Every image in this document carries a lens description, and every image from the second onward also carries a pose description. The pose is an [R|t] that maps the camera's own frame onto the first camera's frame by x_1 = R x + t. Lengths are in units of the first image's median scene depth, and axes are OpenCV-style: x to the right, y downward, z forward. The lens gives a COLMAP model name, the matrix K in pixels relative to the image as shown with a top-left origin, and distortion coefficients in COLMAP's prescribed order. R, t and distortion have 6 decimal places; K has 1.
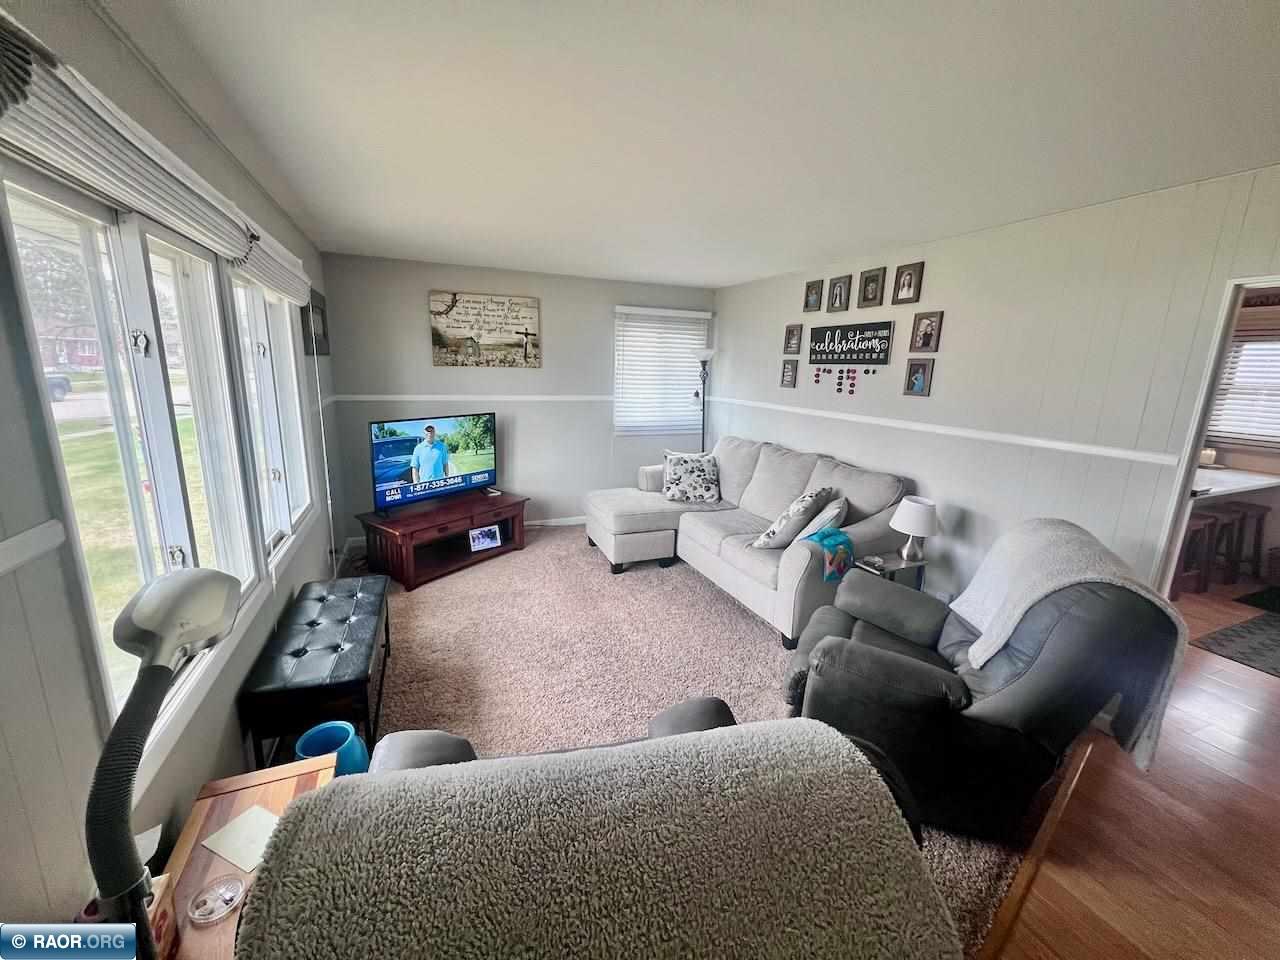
lens RADIAL K [[513.9, 0, 633.5], [0, 513.9, 477.6], [0, 0, 1]] dist [-0.001345, -0.000138]
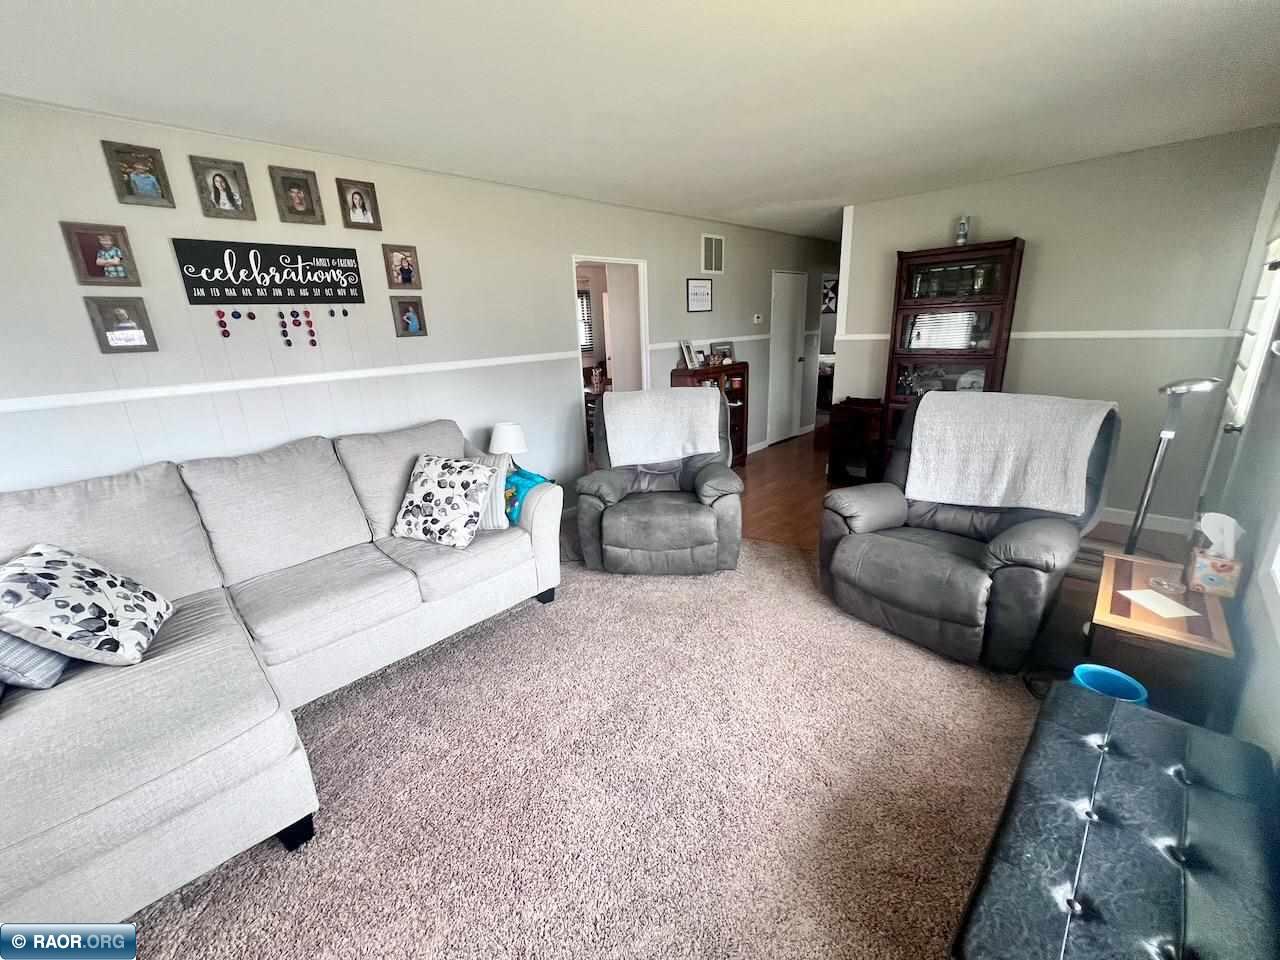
lens RADIAL K [[513.9, 0, 633.5], [0, 513.9, 477.6], [0, 0, 1]] dist [-0.001345, -0.000138]
pose [[-0.388775, -0.274317, 0.879548, -0.521226], [0.228651, 0.896054, 0.380533, -0.196938], [-0.892509, 0.349052, -0.285641, 1.015068]]
